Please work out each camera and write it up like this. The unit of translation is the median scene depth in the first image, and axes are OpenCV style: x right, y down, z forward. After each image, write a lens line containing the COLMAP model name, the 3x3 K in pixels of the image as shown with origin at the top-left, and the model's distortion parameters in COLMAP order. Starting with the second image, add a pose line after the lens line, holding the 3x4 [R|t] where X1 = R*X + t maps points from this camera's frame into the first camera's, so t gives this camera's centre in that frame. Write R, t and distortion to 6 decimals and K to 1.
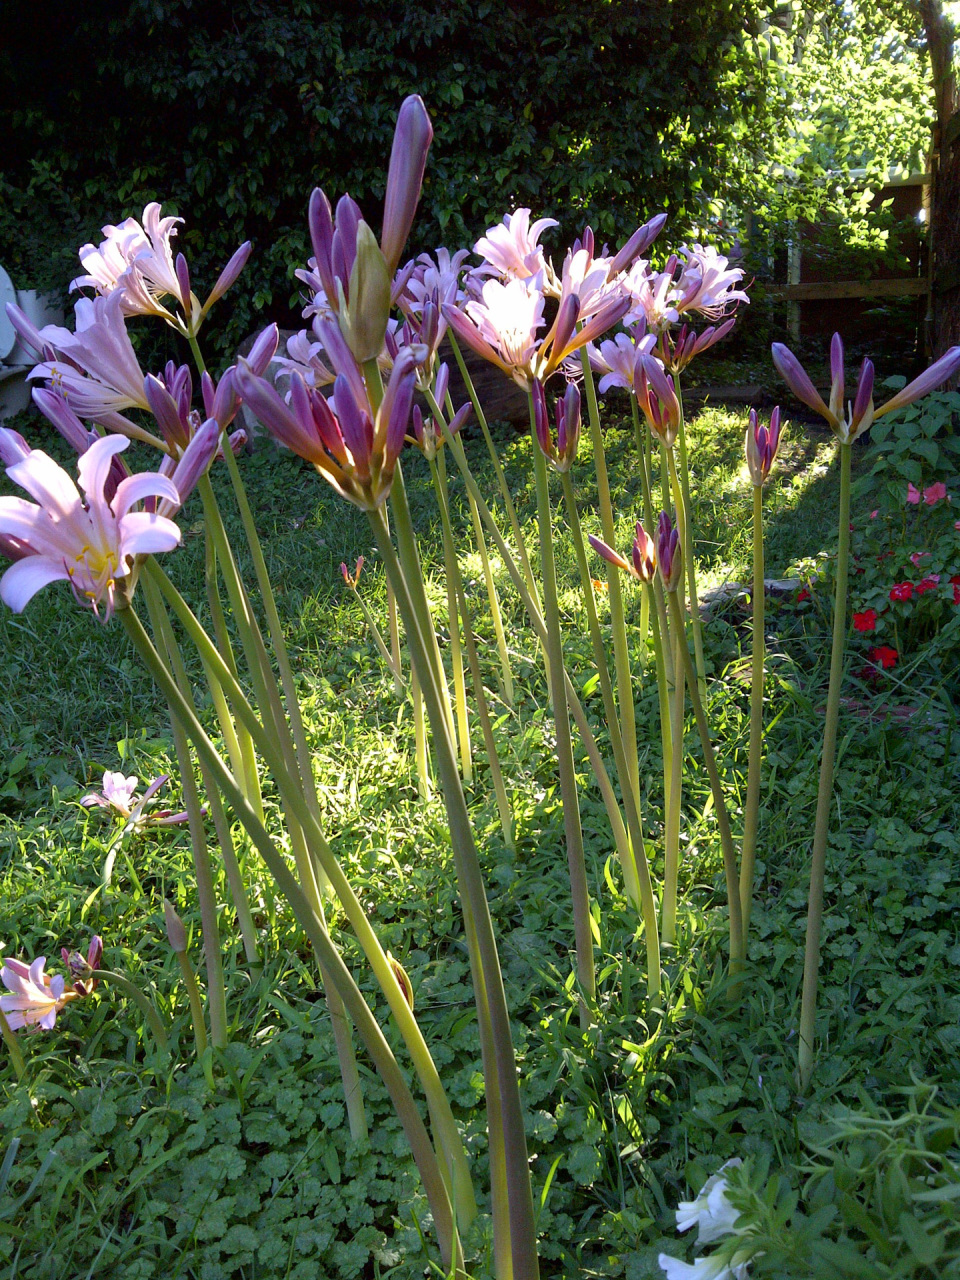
lens RADIAL K [[1232.4, 0, 490.0], [0, 1232.4, 644.0], [0, 0, 1]] dist [0.098588, -0.235957]
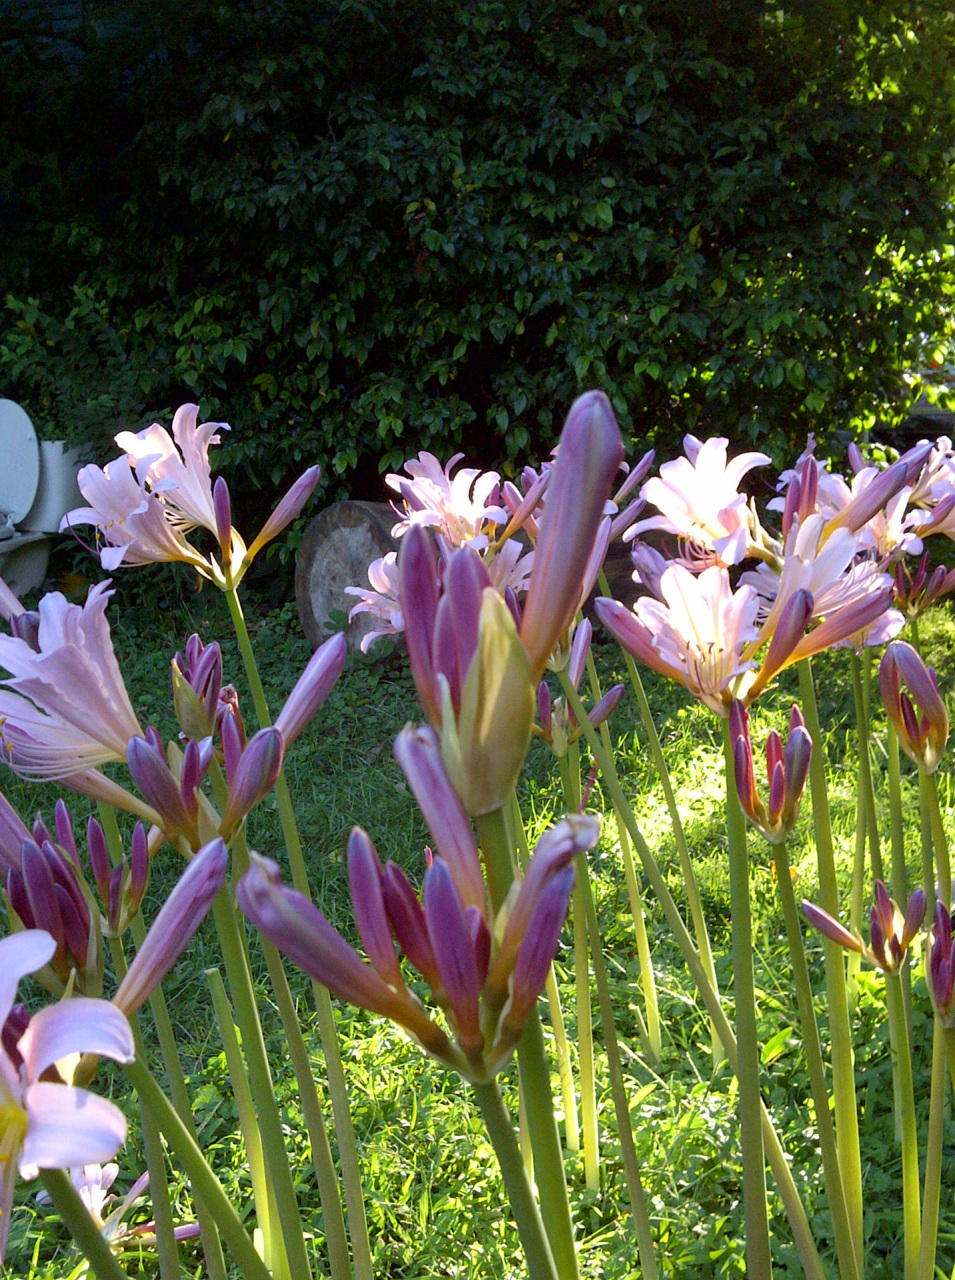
lens RADIAL K [[1603.5, 0, 496.8], [0, 1603.5, 641.3], [0, 0, 1]] dist [0.092144, -0.327690]
pose [[0.996221, 0.031269, -0.081029, -0.008119], [-0.043062, 0.988026, -0.148159, -0.052883], [0.075426, 0.151089, 0.985638, 0.073680]]
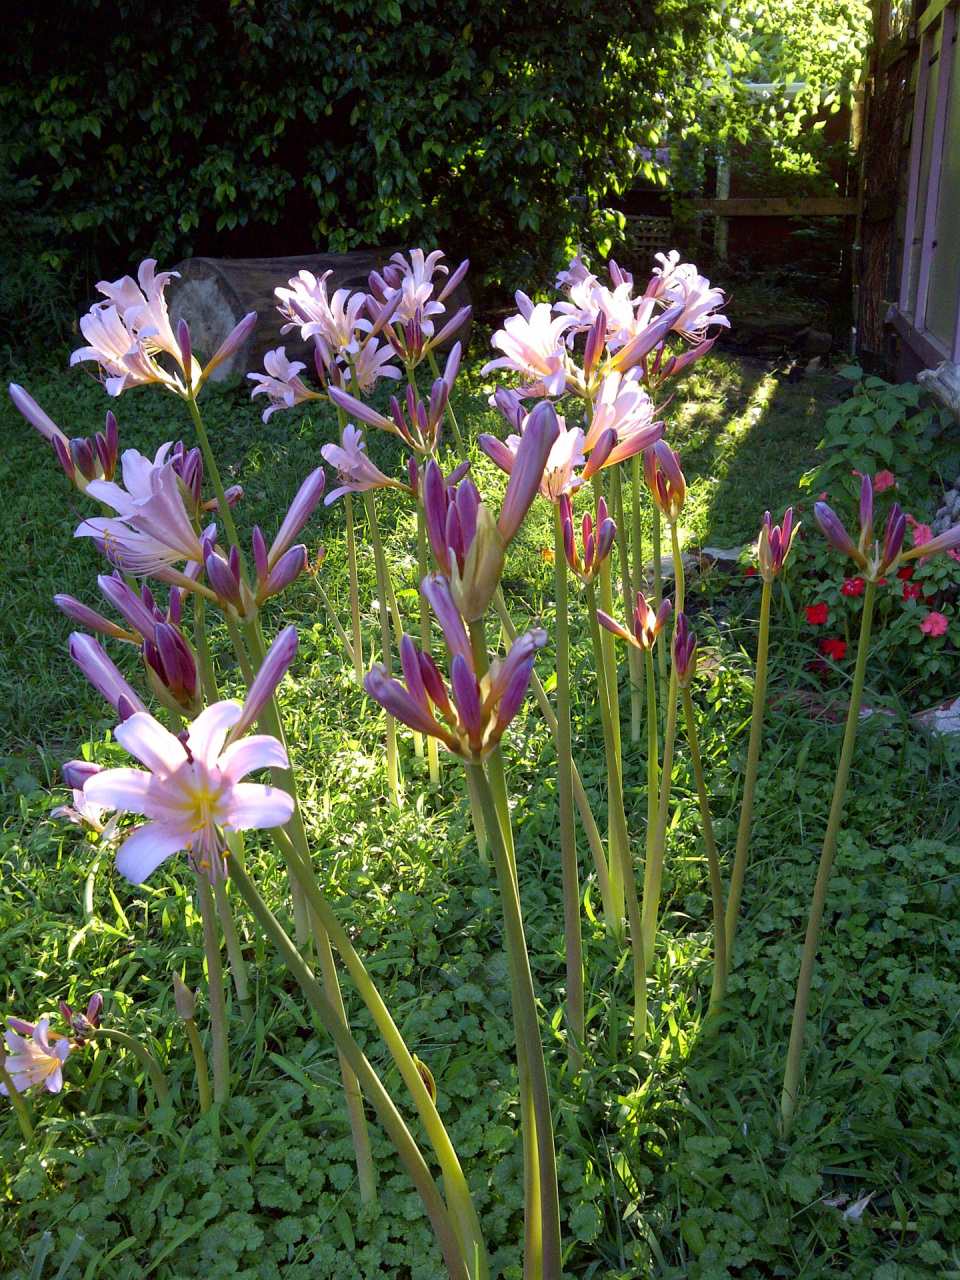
lens RADIAL K [[1232.4, 0, 490.0], [0, 1232.4, 644.0], [0, 0, 1]] dist [0.098588, -0.235957]
pose [[0.997539, 0.006192, 0.069837, -0.043998], [-0.011711, 0.996814, 0.078900, -0.081769], [-0.069126, -0.079523, 0.994433, -0.001585]]
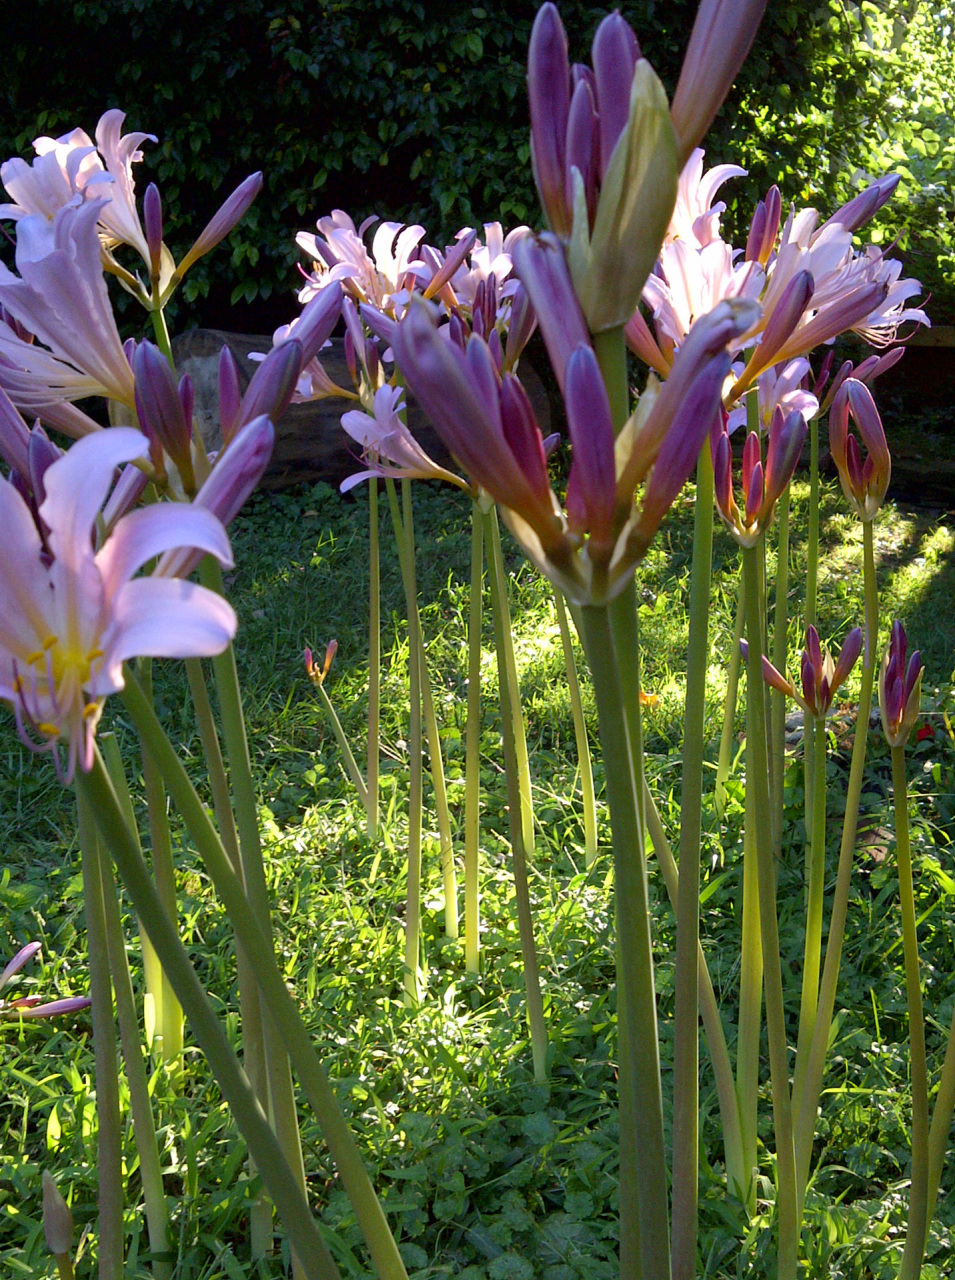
lens RADIAL K [[1603.5, 0, 496.8], [0, 1603.5, 641.3], [0, 0, 1]] dist [0.092144, -0.327690]
pose [[0.997148, 0.069259, 0.029993, -0.043910], [-0.066829, 0.994896, -0.075608, -0.006637], [-0.035076, 0.073387, 0.996686, 0.087979]]
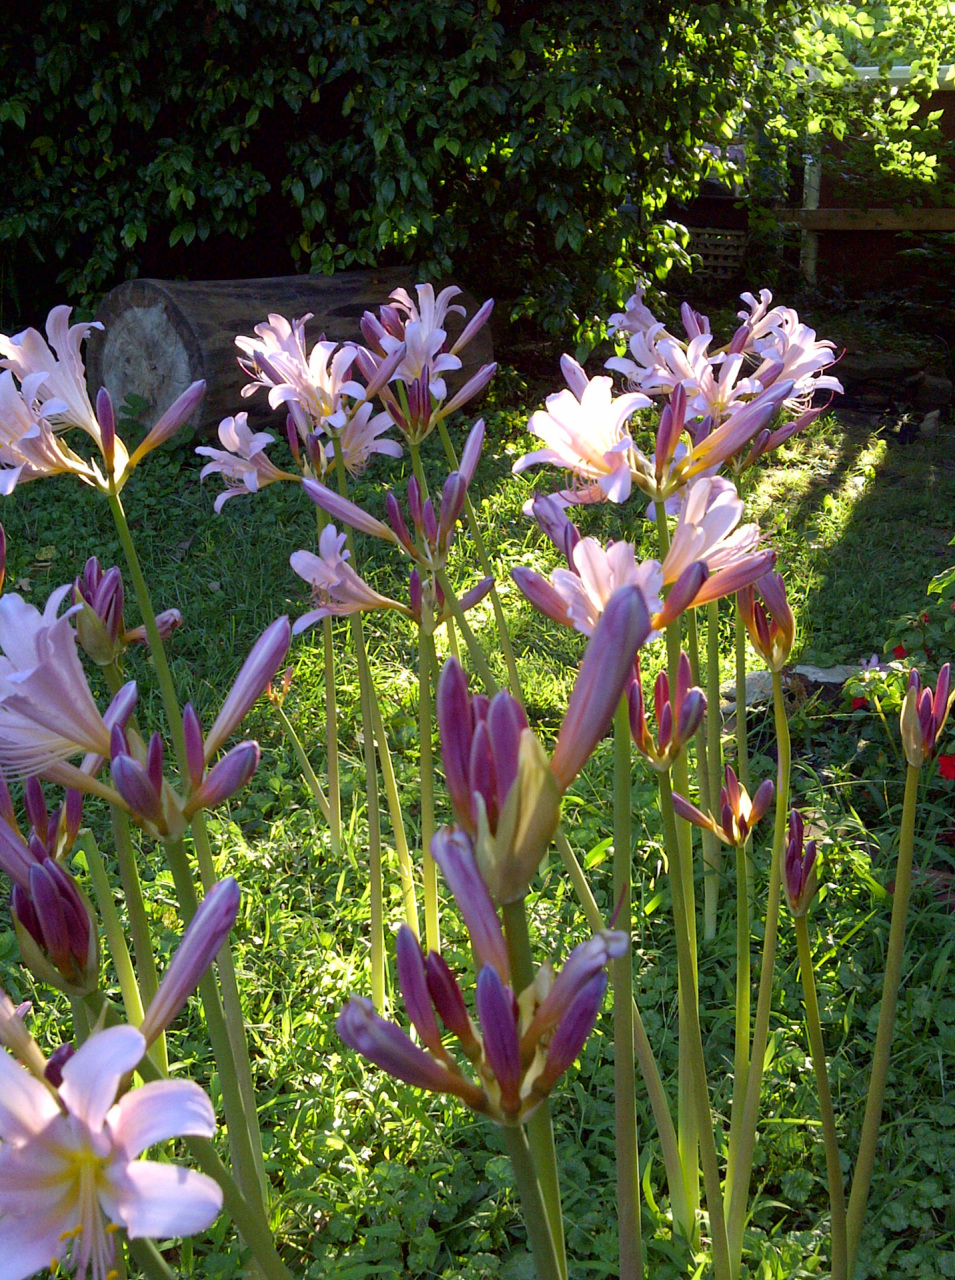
lens RADIAL K [[1589.7, 0, 489.4], [0, 1589.7, 642.7], [0, 0, 1]] dist [0.098256, -0.309640]
pose [[0.998061, 0.026035, 0.056532, -0.045018], [-0.026302, 0.999646, 0.003982, -0.103477], [-0.056408, -0.005461, 0.998393, 0.043130]]
